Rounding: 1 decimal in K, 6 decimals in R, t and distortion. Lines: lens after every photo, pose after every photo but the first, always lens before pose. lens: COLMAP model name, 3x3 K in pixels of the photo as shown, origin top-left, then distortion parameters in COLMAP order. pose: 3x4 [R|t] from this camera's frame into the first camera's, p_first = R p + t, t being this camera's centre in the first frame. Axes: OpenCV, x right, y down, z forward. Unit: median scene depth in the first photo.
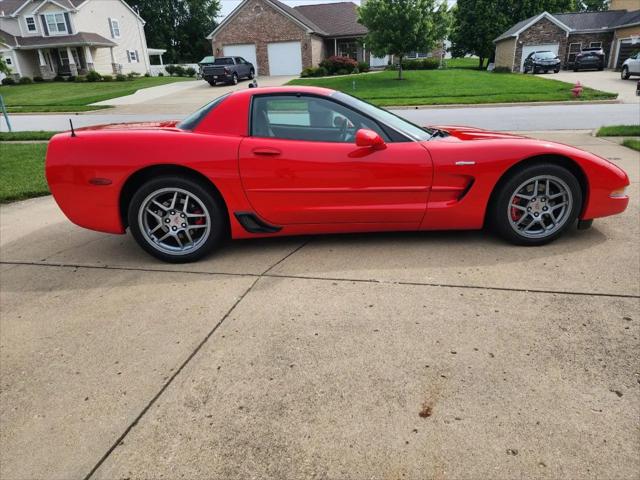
lens RADIAL K [[426.3, 0, 319.1], [0, 426.3, 234.4], [0, 0, 1]] dist [0.066371, -0.058173]
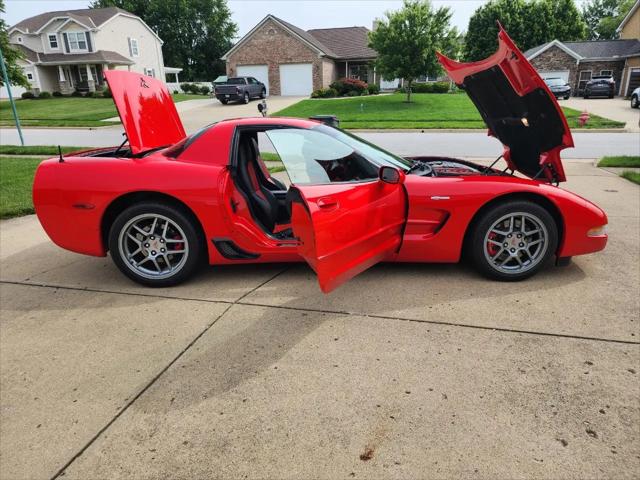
lens RADIAL K [[426.3, 0, 317.3], [0, 426.3, 232.7], [0, 0, 1]] dist [0.066371, -0.058173]
pose [[0.999236, 0.030615, -0.024291, 0.009175], [-0.031670, 0.998516, -0.044307, -0.003590], [0.022899, 0.045043, 0.998723, -0.001837]]
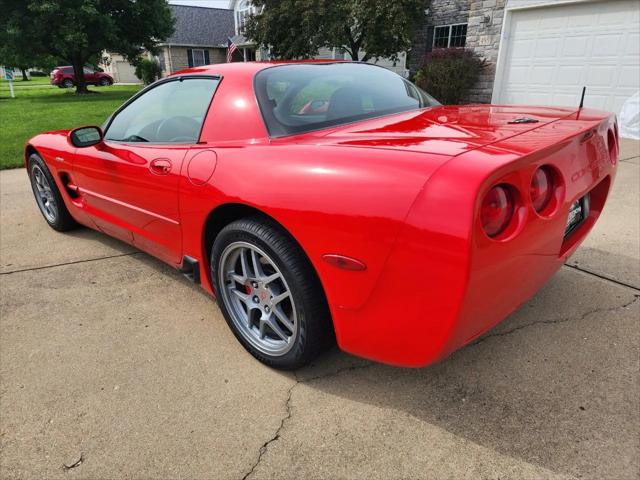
lens RADIAL K [[426.3, 0, 315.2], [0, 426.3, 237.6], [0, 0, 1]] dist [0.066371, -0.058173]
pose [[-0.678247, -0.222783, 0.700249, -0.097914], [0.284916, 0.798662, 0.530058, -0.068101], [-0.677350, 0.559022, -0.478216, 0.211173]]
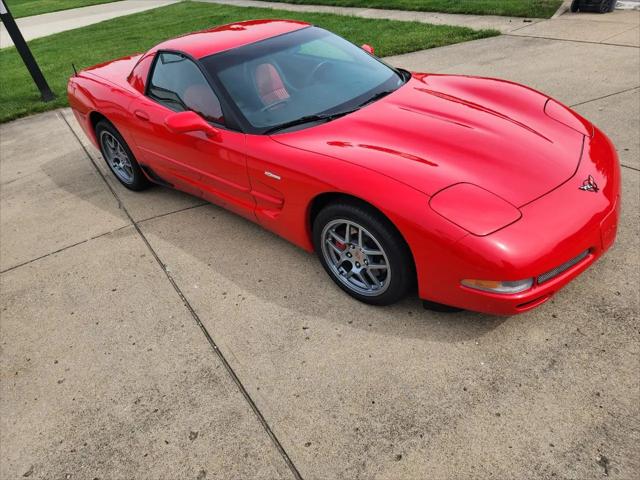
lens RADIAL K [[426.3, 0, 324.8], [0, 426.3, 233.3], [0, 0, 1]] dist [0.066371, -0.058173]
pose [[0.714996, 0.351741, -0.604201, 0.112750], [-0.133306, 0.916955, 0.376063, -0.046153], [0.686302, -0.188340, 0.702508, 0.058970]]
